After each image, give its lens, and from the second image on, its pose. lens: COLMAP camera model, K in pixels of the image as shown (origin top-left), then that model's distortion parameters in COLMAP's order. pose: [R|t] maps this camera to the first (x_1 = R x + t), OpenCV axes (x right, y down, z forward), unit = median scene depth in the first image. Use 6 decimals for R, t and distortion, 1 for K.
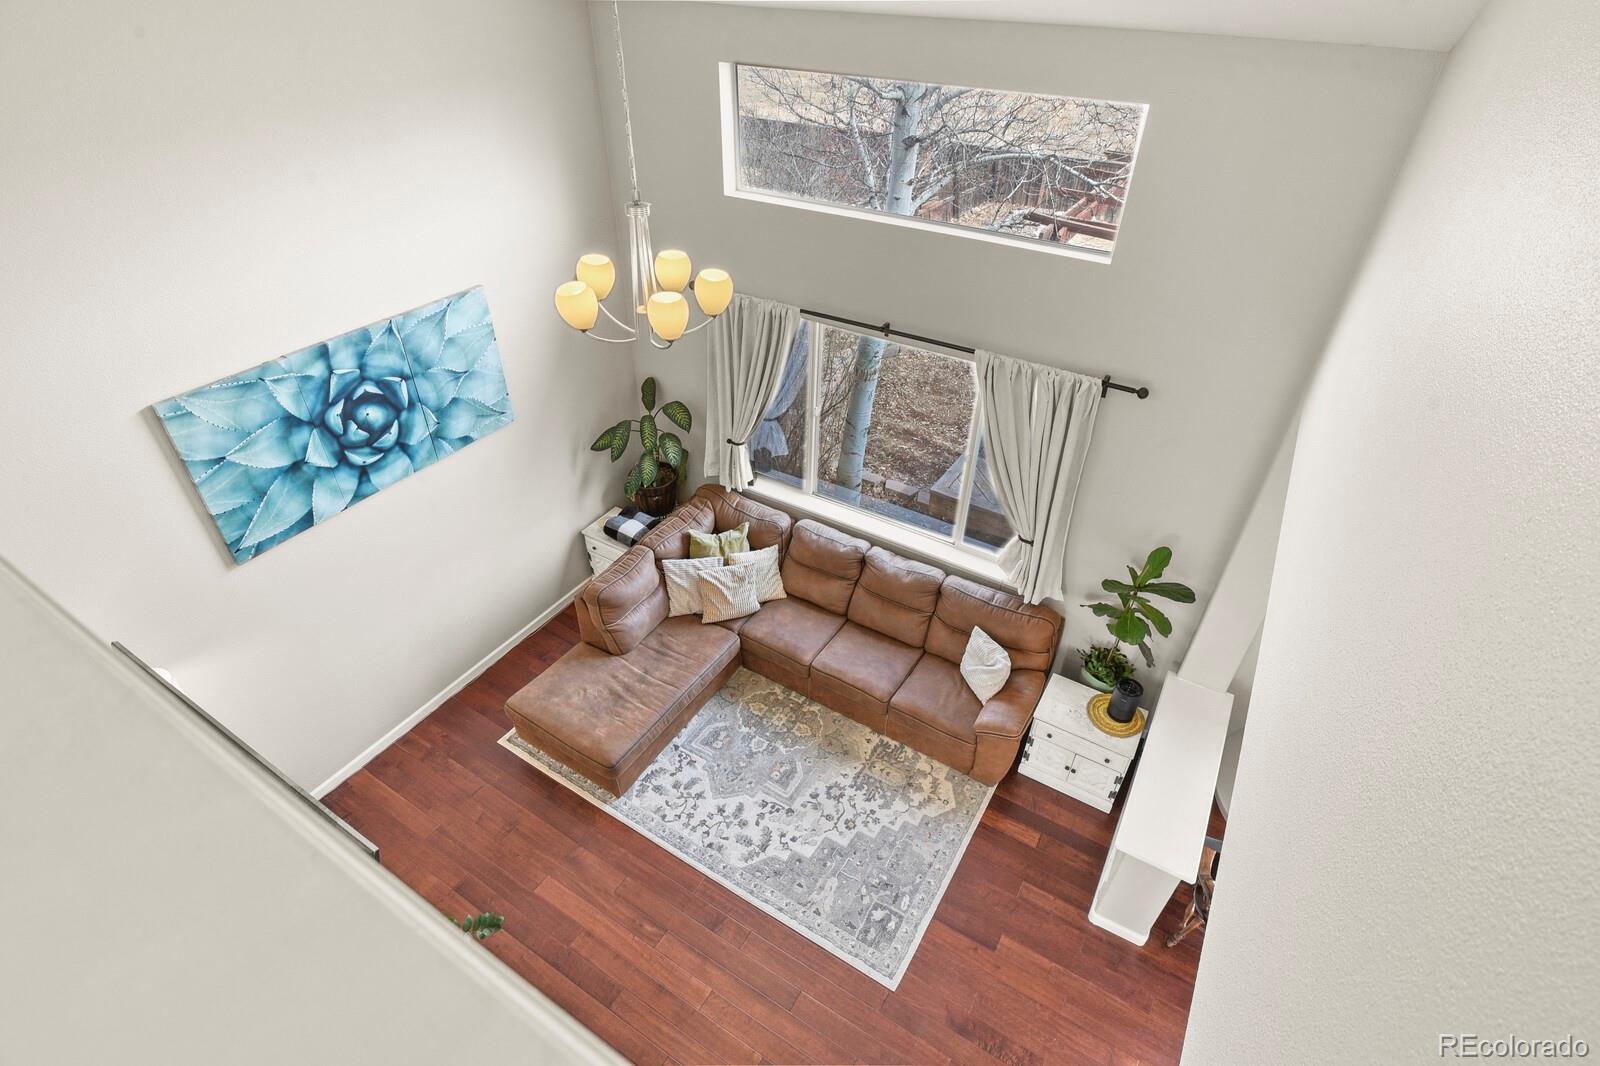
lens RADIAL K [[773.1, 0, 805.9], [0, 773.1, 539.4], [0, 0, 1]] dist [-0.001102, -0.015846]
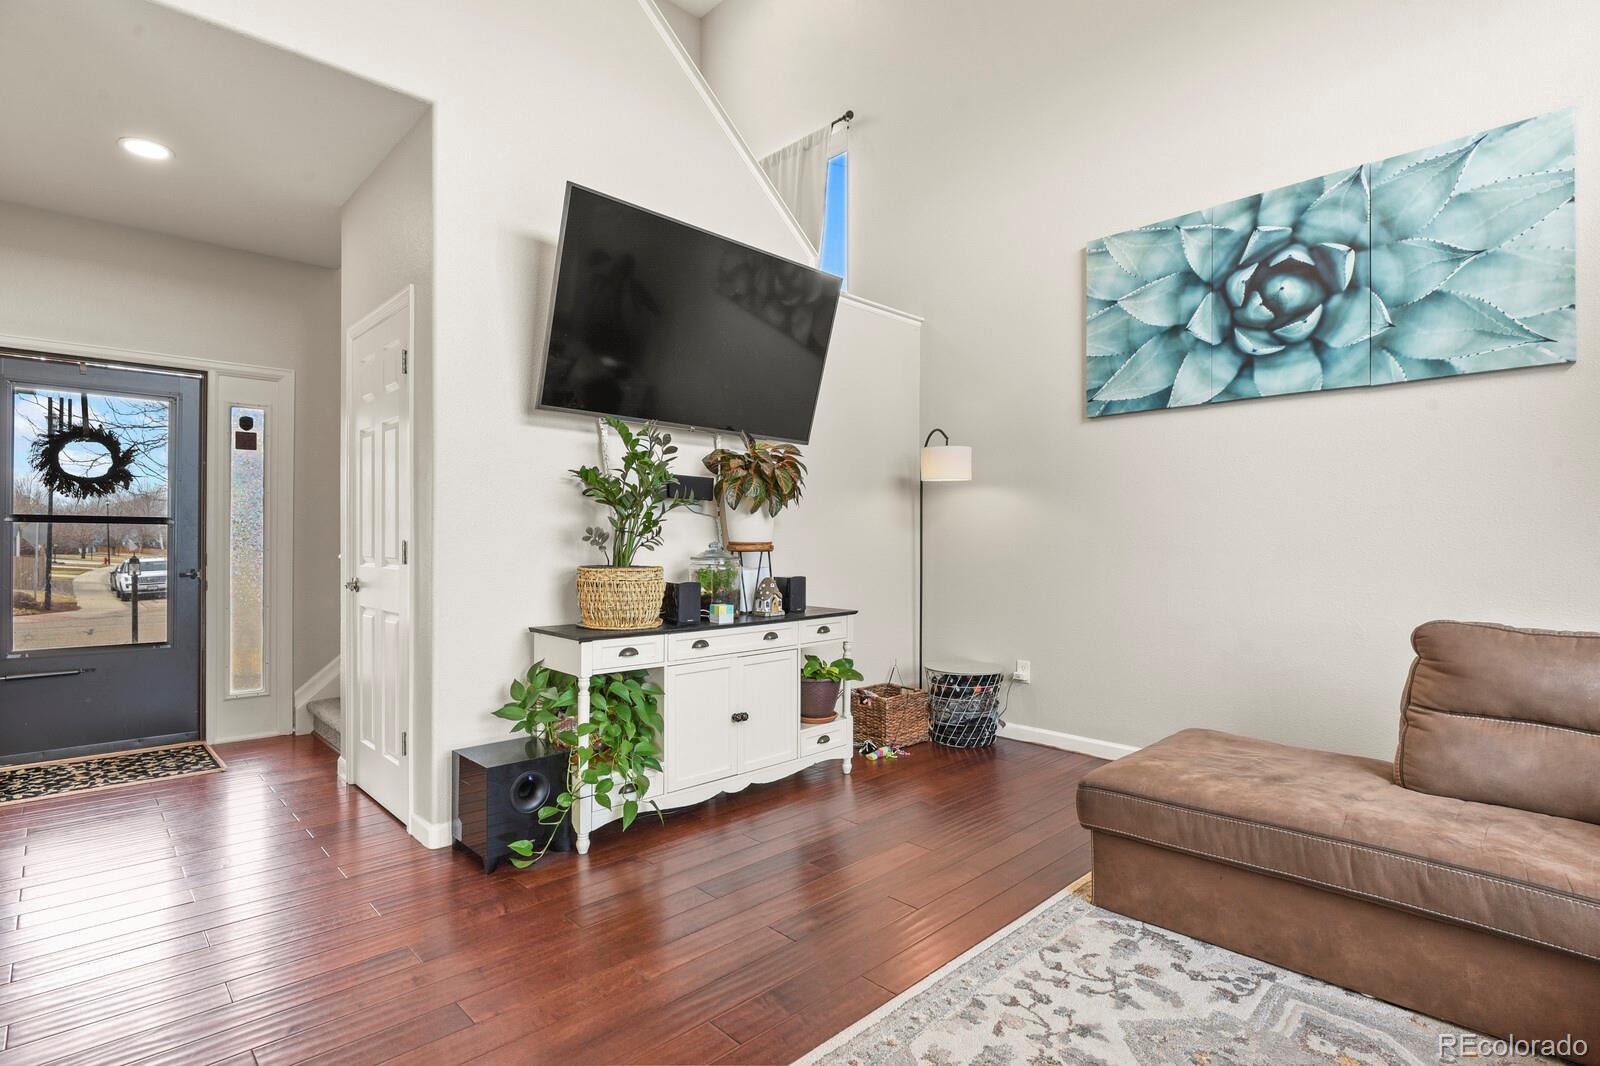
lens RADIAL K [[776.6, 0, 802.2], [0, 776.6, 538.9], [0, 0, 1]] dist [-0.008420, -0.005841]
pose [[-0.251990, -0.019599, -0.967531, 0.295935], [-0.593175, 0.793084, 0.138425, 0.209342], [0.764621, 0.608797, -0.211475, 0.889874]]
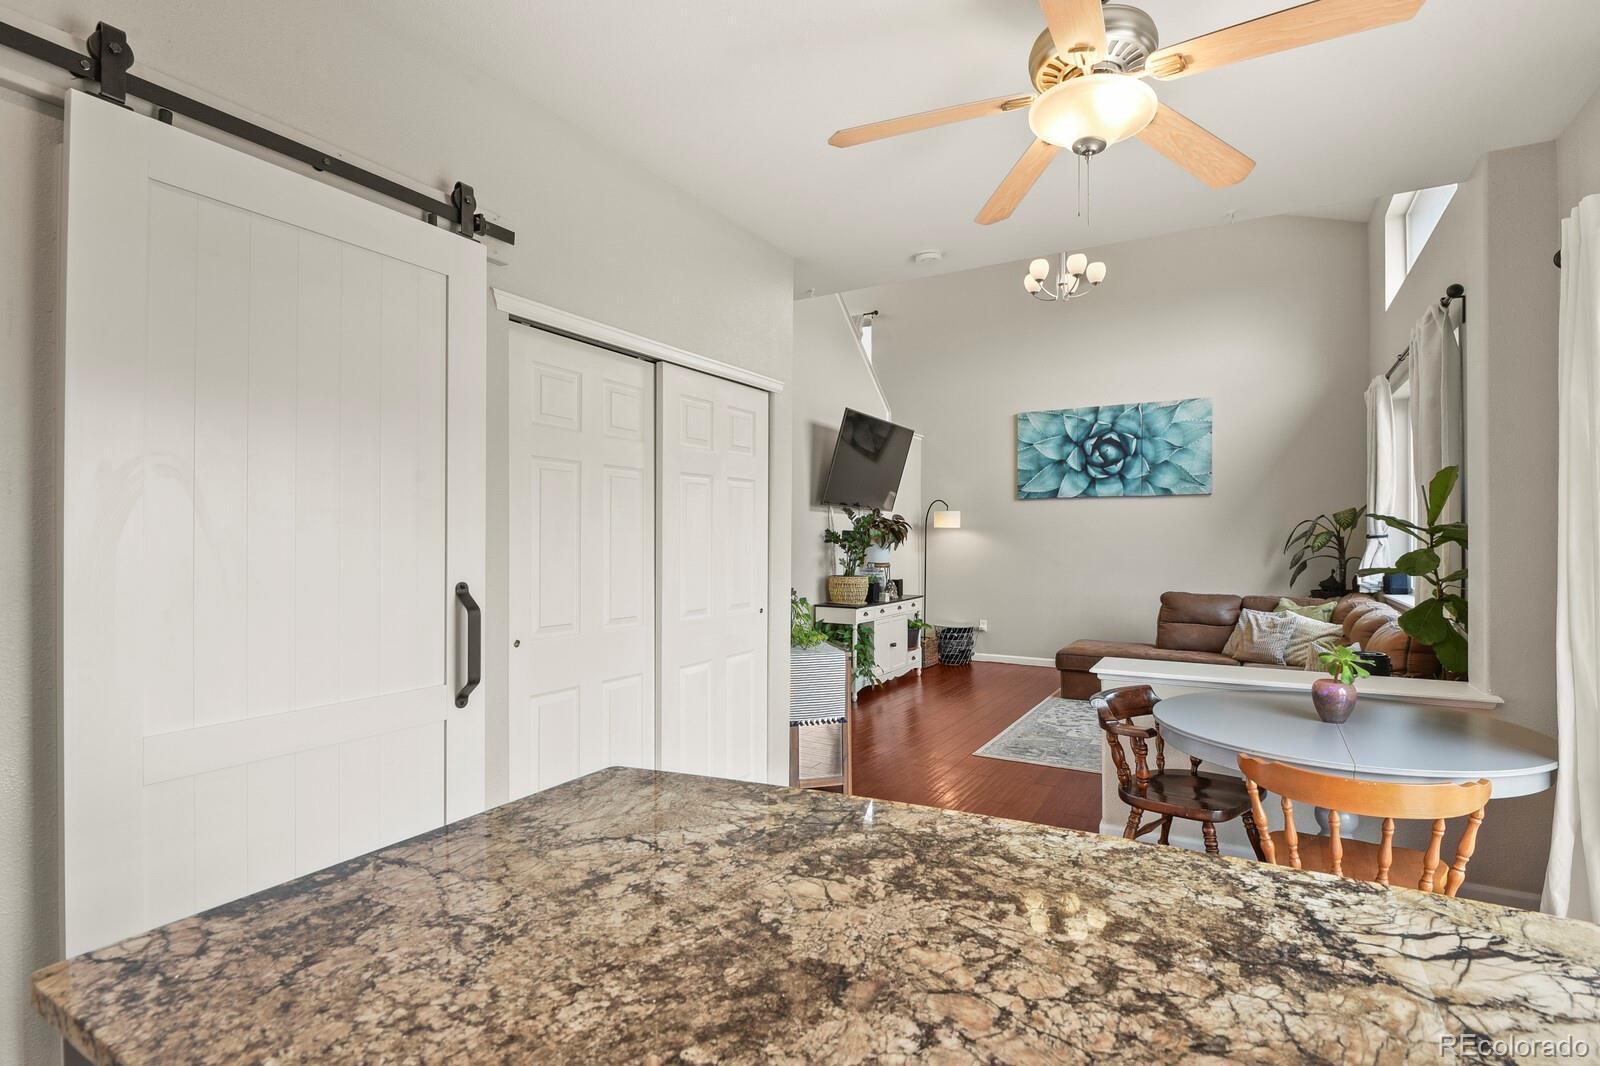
lens RADIAL K [[774.7, 0, 799.0], [0, 774.7, 540.3], [0, 0, 1]] dist [-0.015059, -0.000696]
pose [[0.013282, -0.015638, -0.999790, 1.150905], [-0.607545, 0.794021, -0.020491, 0.451243], [0.794174, 0.607690, 0.001046, 0.519858]]
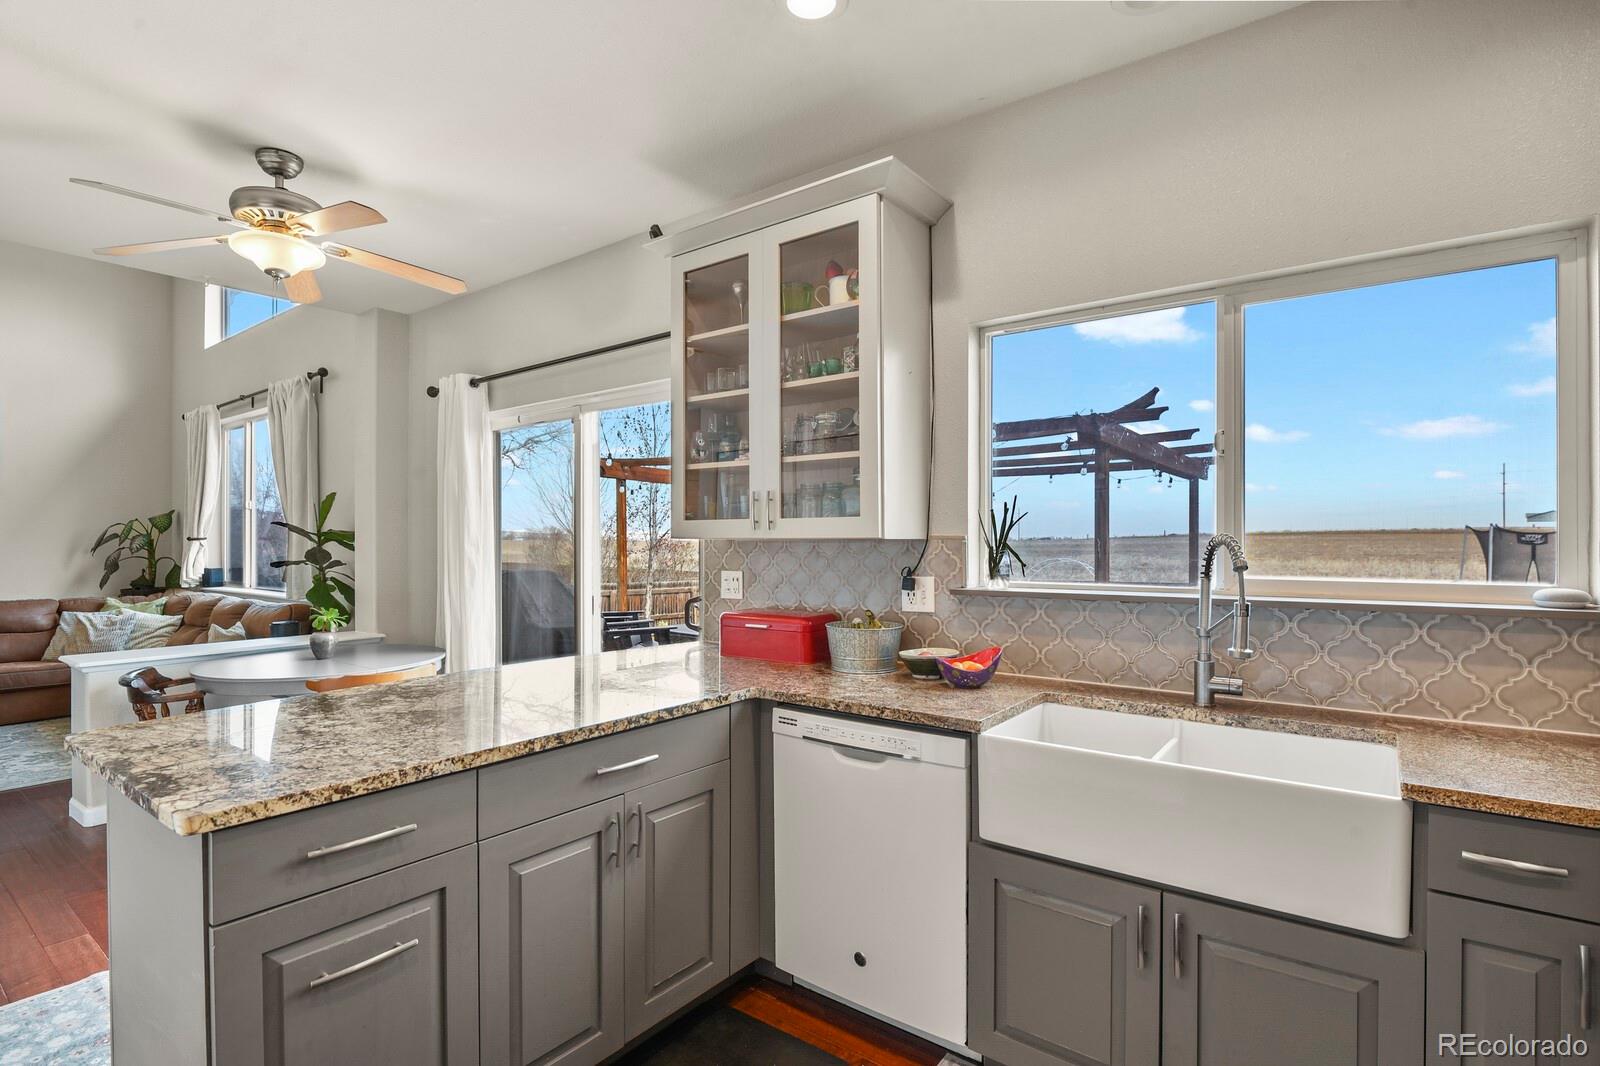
lens RADIAL K [[776.6, 0, 802.2], [0, 776.6, 538.9], [0, 0, 1]] dist [-0.008420, -0.005841]
pose [[0.994795, -0.018803, -0.100143, 1.214162], [-0.046383, 0.791522, -0.609377, 0.699293], [0.090723, 0.610851, 0.786531, 0.202982]]
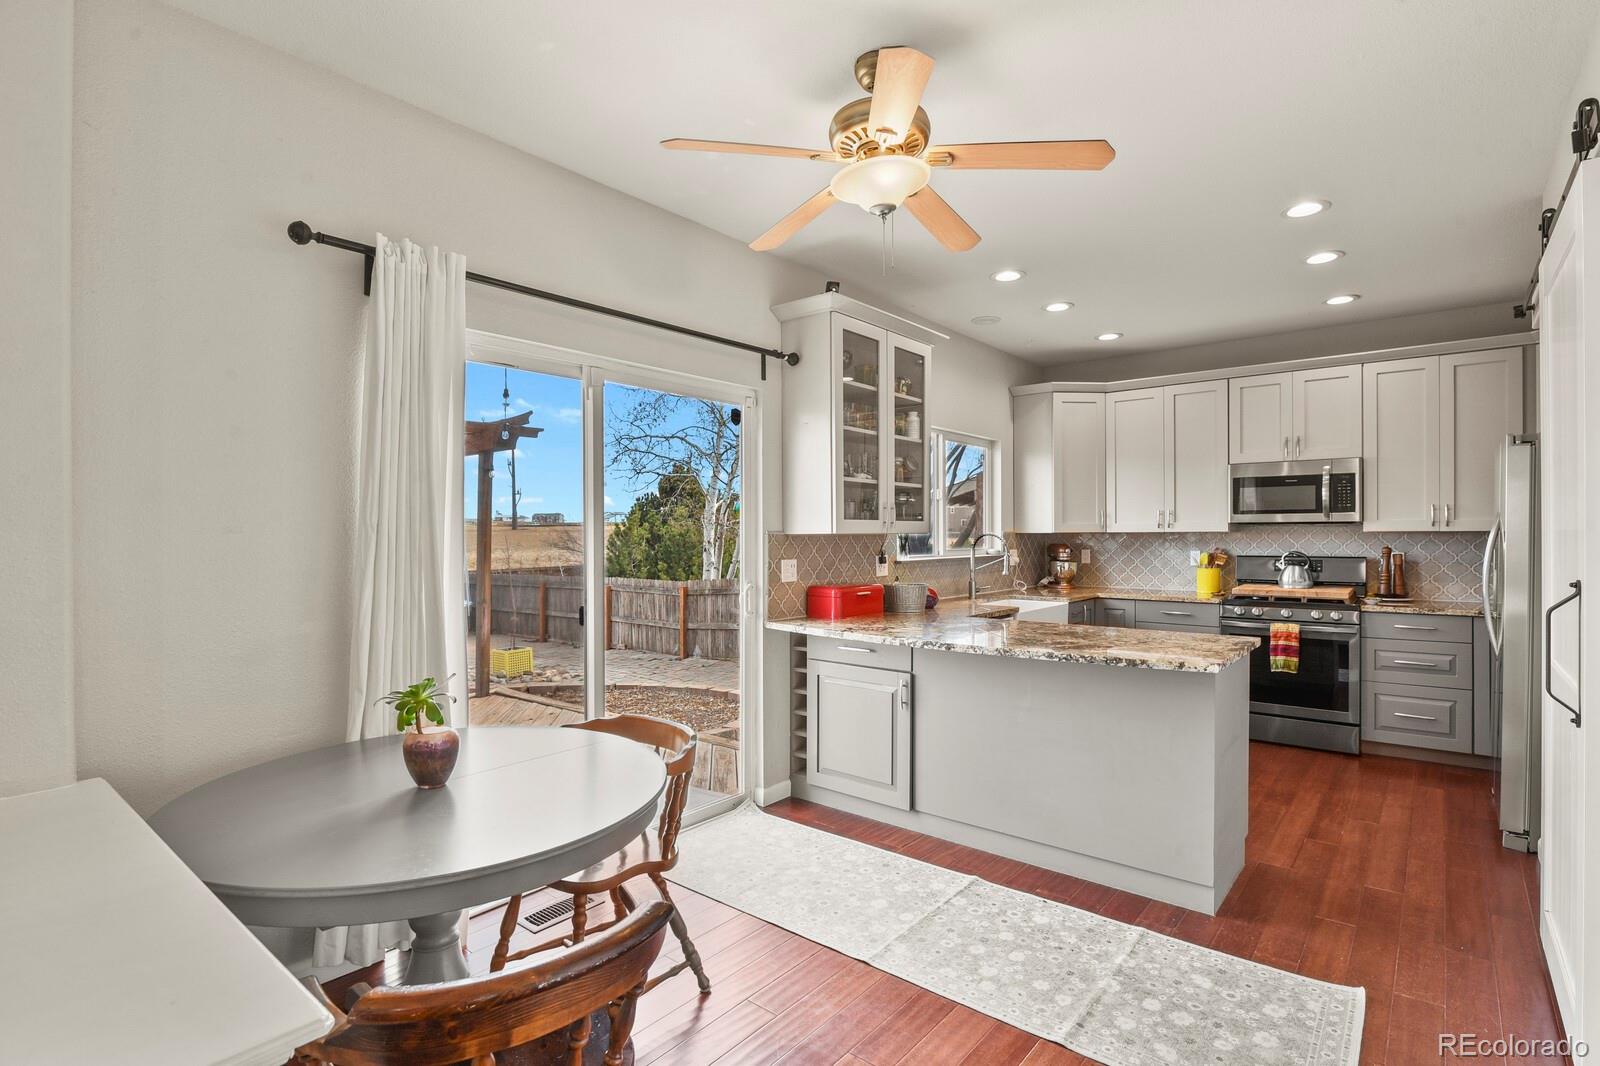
lens RADIAL K [[776.6, 0, 802.2], [0, 776.6, 538.9], [0, 0, 1]] dist [-0.008420, -0.005841]
pose [[0.143924, -0.023929, 0.989299, 0.235663], [0.606666, 0.791947, -0.069103, 0.354367], [-0.781820, 0.610120, 0.128497, 0.621635]]
